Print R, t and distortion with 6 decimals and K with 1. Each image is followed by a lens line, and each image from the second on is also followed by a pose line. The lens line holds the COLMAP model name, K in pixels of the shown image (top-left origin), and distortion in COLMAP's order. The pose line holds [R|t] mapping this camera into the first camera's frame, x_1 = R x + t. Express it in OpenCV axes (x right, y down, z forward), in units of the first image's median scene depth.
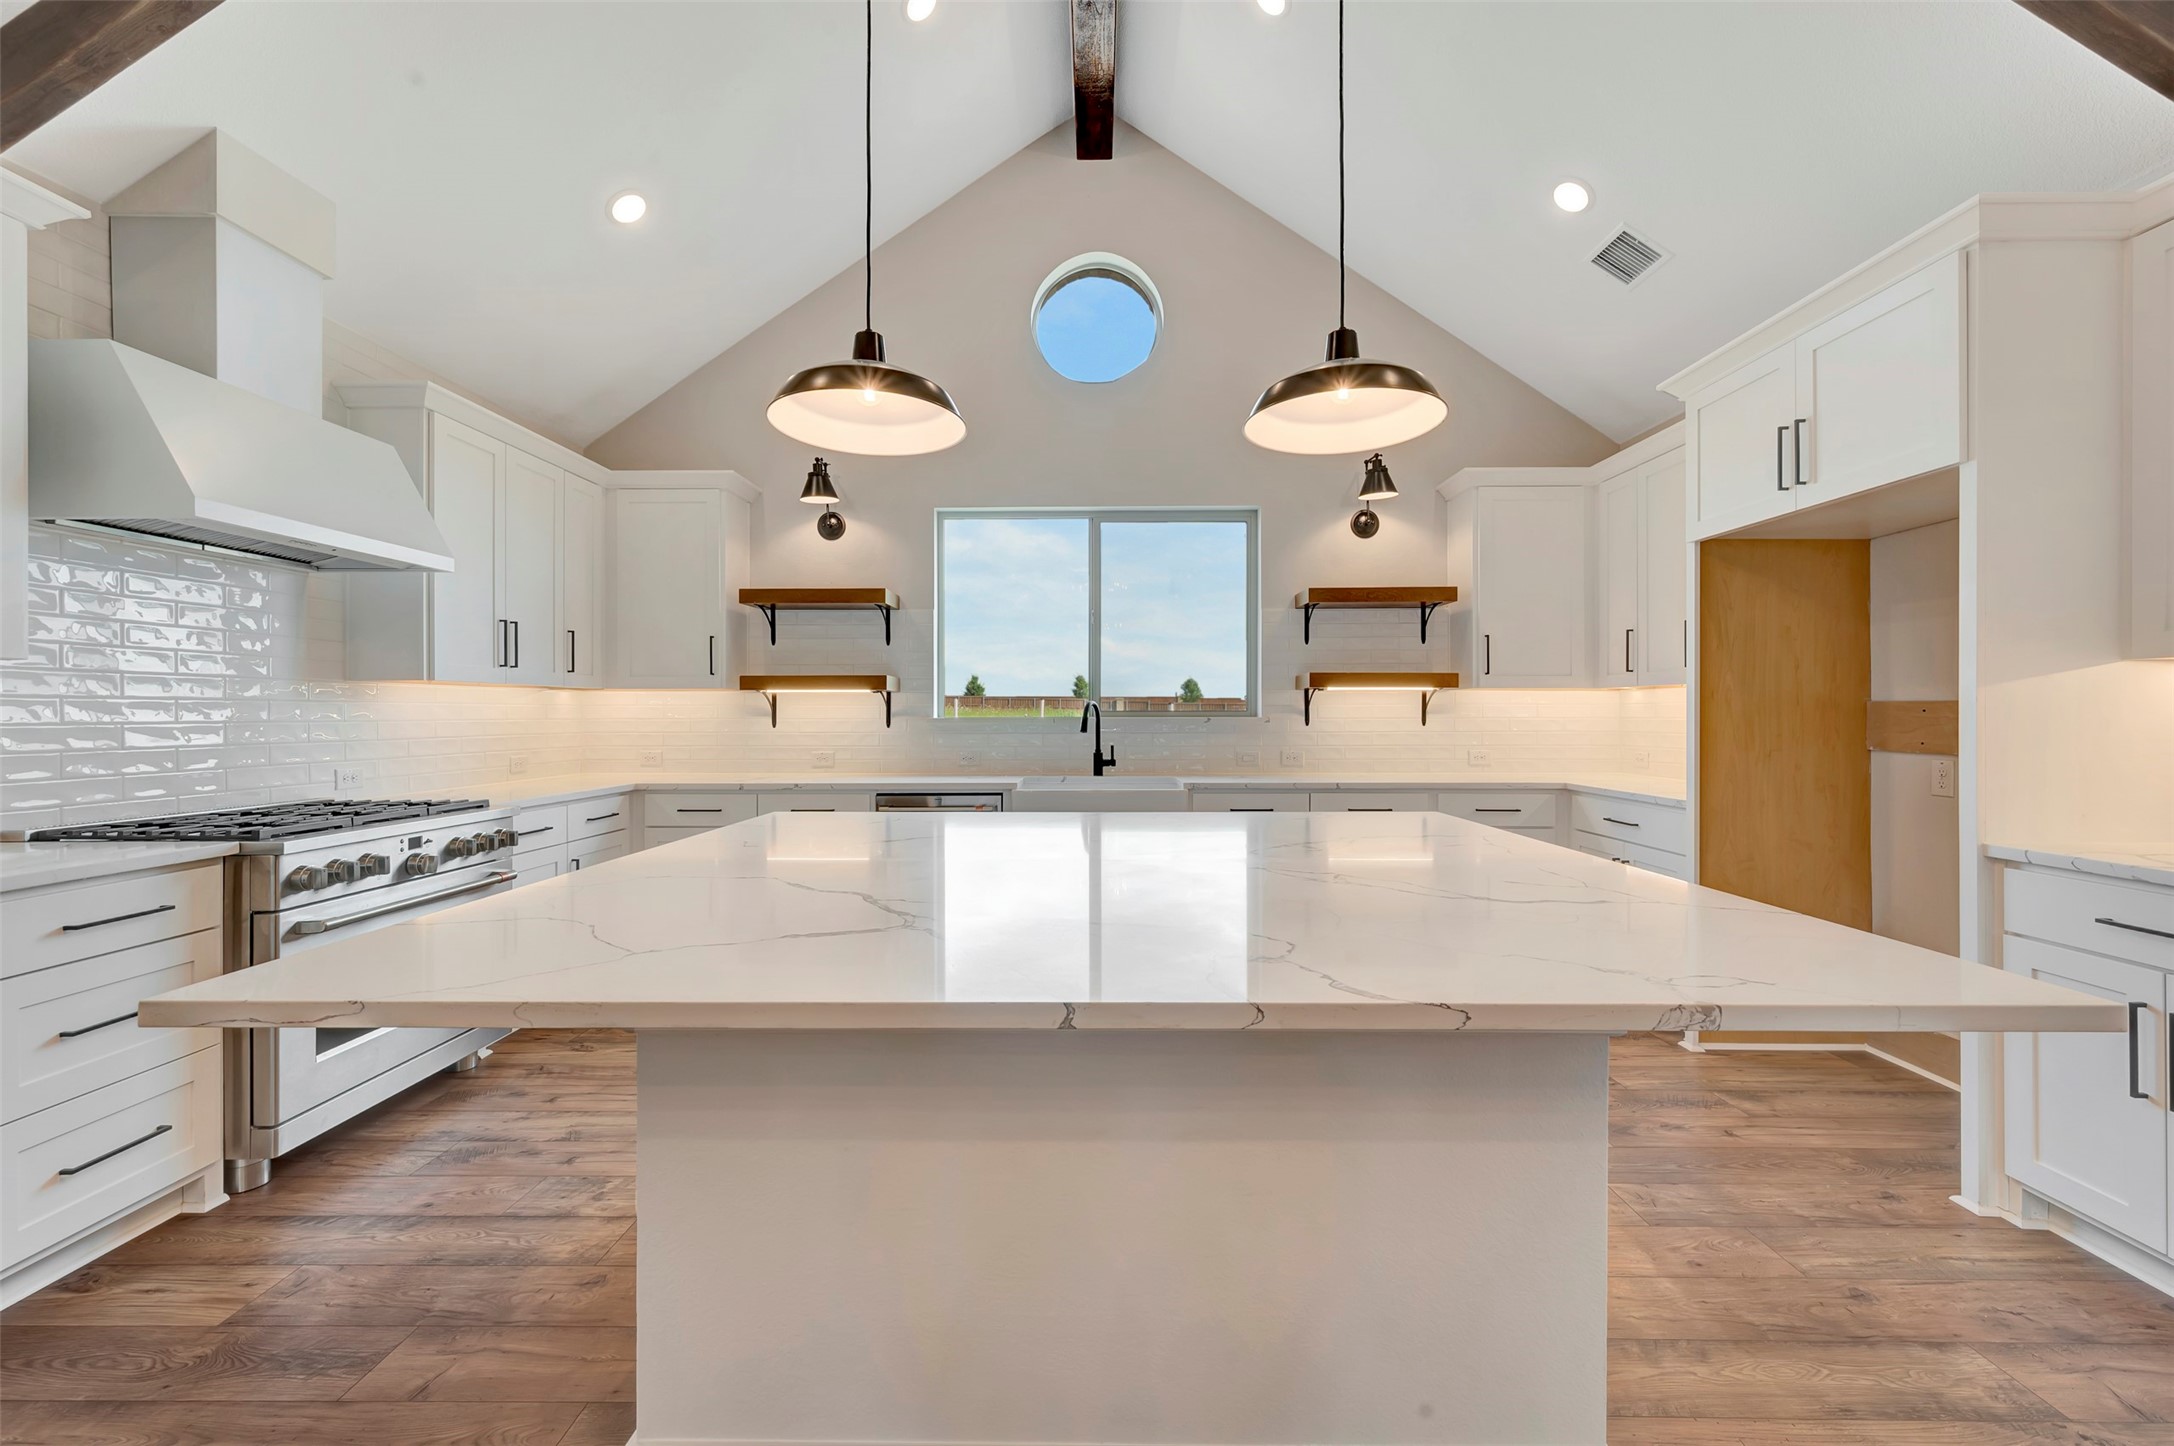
lens RADIAL K [[860.2, 0, 1087.5], [0, 860.2, 714.4], [0, 0, 1]] dist [-0.000084, -0.000362]
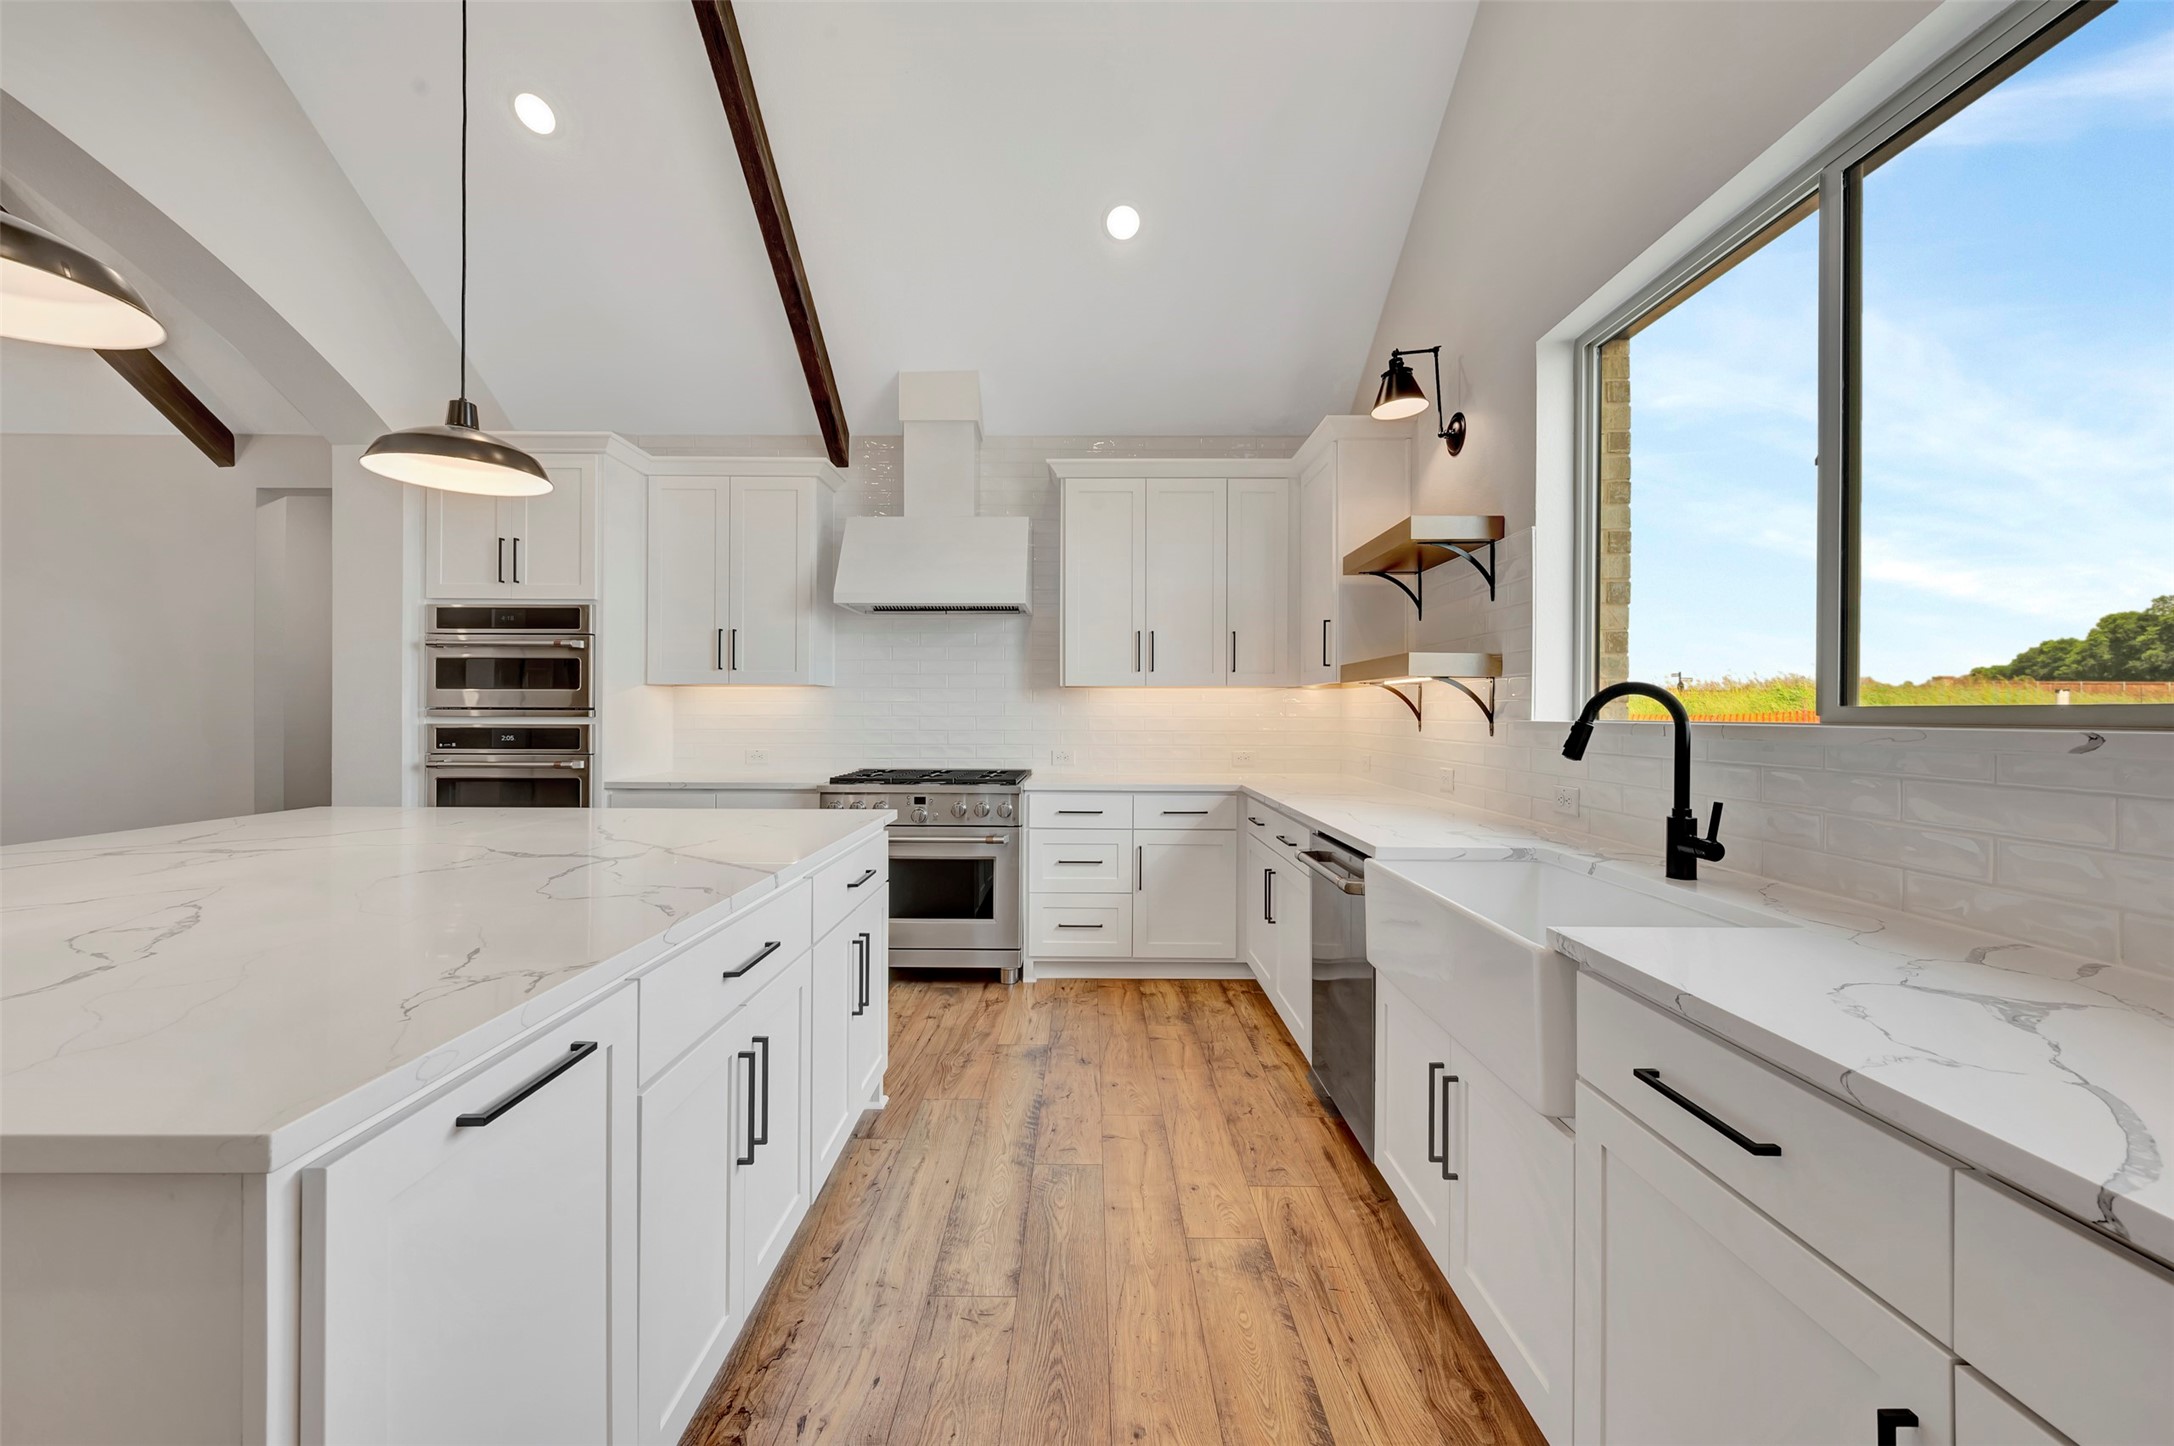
lens RADIAL K [[860.2, 0, 1087.5], [0, 860.2, 714.4], [0, 0, 1]] dist [-0.000084, -0.000362]
pose [[0.016767, 0.004059, -0.999851, 0.388426], [-0.003602, 0.999986, 0.003999, -0.001820], [0.999853, 0.003535, 0.016782, 0.727909]]
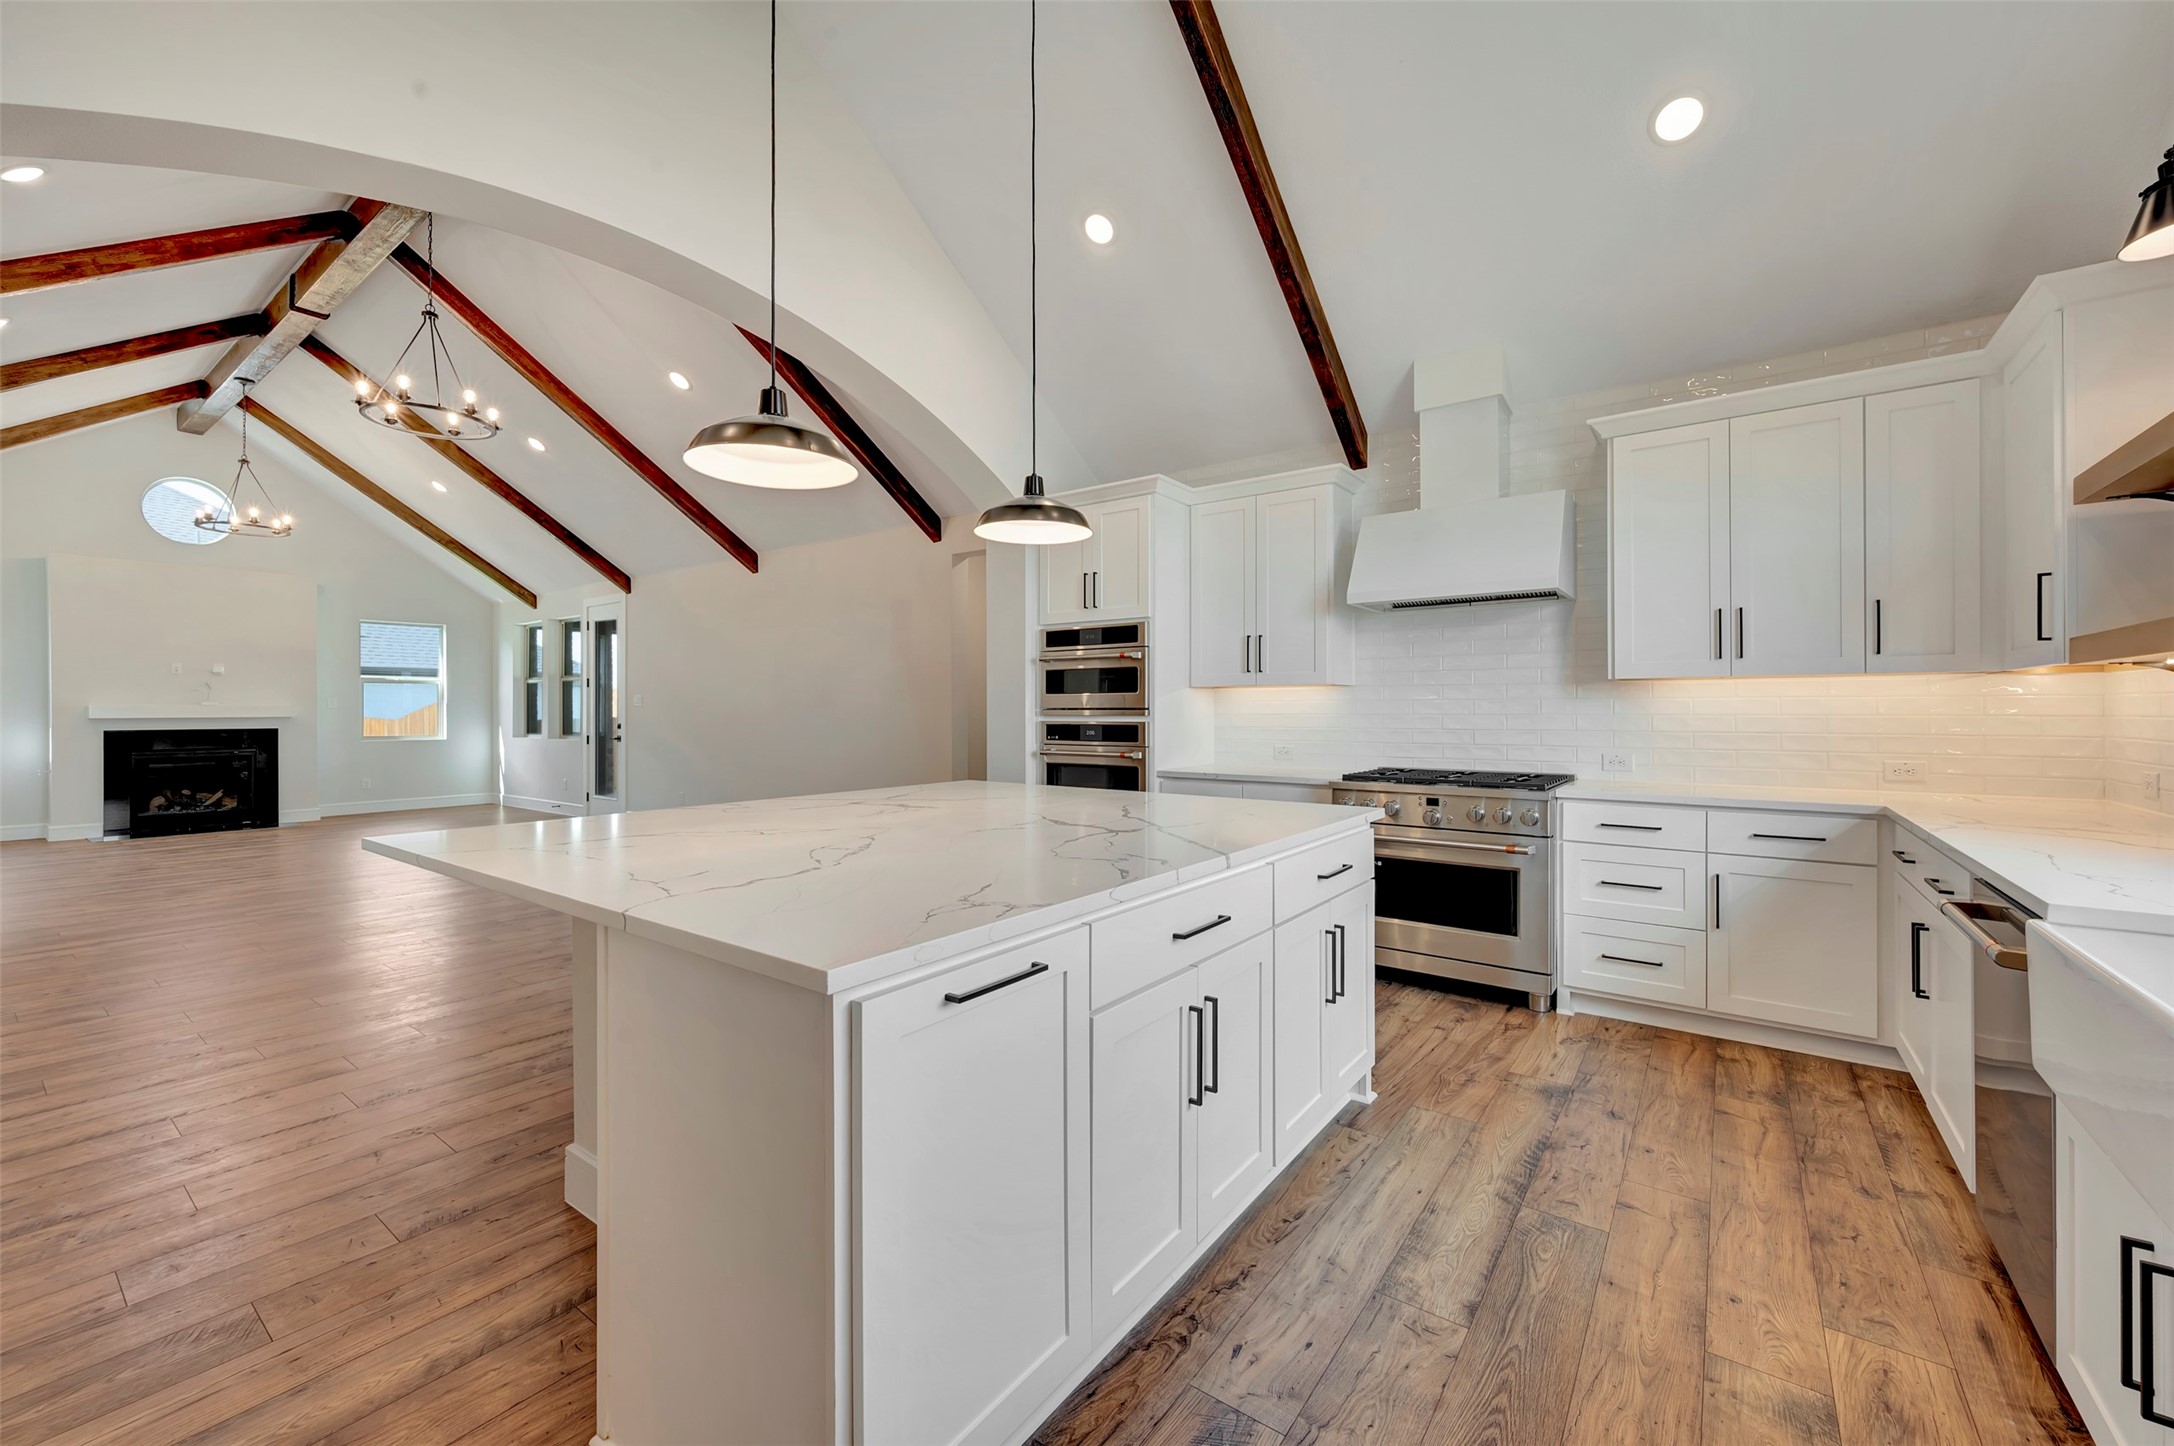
lens RADIAL K [[860.4, 0, 1093.4], [0, 860.4, 711.4], [0, 0, 1]] dist [0.001905, -0.000250]
pose [[-0.579526, 0.003915, -0.814945, 0.392460], [0.002599, 0.999992, 0.002955, -0.002395], [0.814950, -0.000406, -0.579531, 0.787695]]
